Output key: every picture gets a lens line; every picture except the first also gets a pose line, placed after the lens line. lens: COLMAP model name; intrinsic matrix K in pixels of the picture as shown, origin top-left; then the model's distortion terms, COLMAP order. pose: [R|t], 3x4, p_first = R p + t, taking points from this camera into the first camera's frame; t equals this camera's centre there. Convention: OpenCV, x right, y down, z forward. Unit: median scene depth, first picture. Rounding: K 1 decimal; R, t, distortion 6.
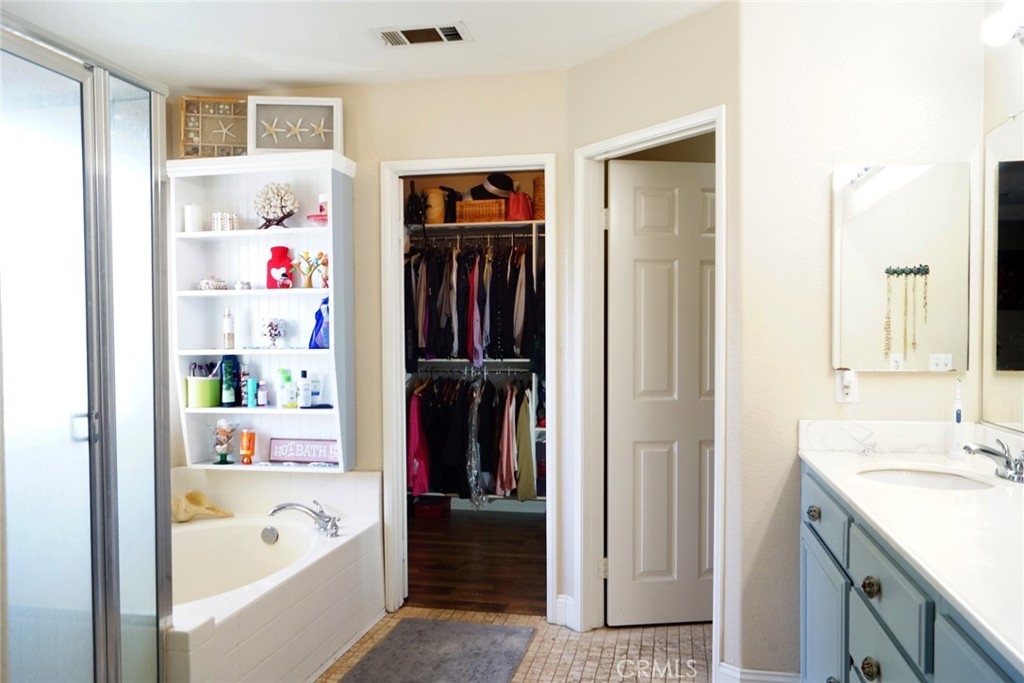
lens RADIAL K [[809.0, 0, 511.3], [0, 809.0, 341.8], [0, 0, 1]] dist [-0.002253, -0.001003]
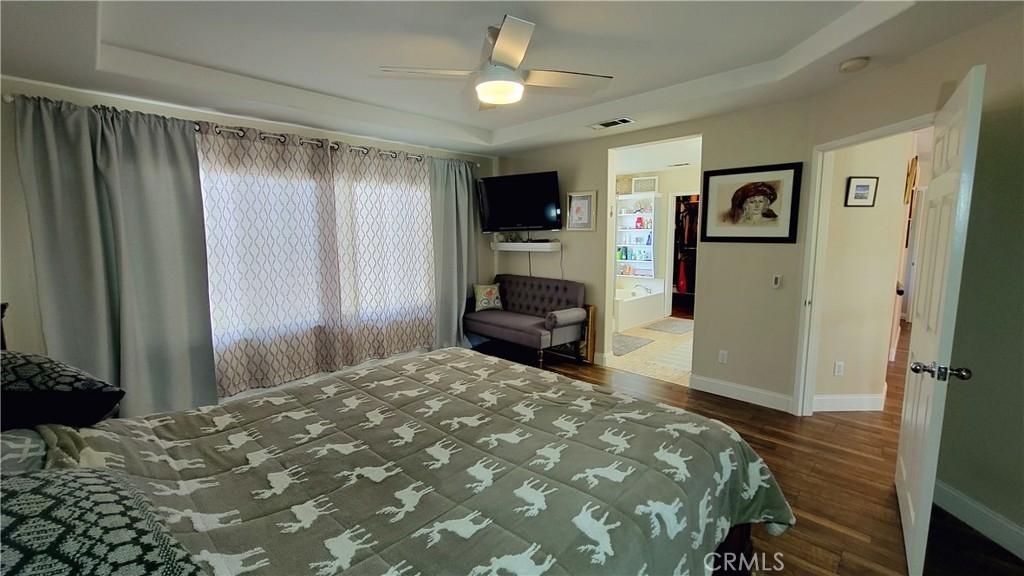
lens RADIAL K [[419.7, 0, 512.4], [0, 419.7, 288.0], [0, 0, 1]] dist [0.000102, 0.000000]
pose [[0.847843, 0.064537, -0.526305, 0.261946], [-0.010284, 0.994380, 0.105366, 0.009231], [0.530147, -0.083922, 0.843742, -0.990037]]
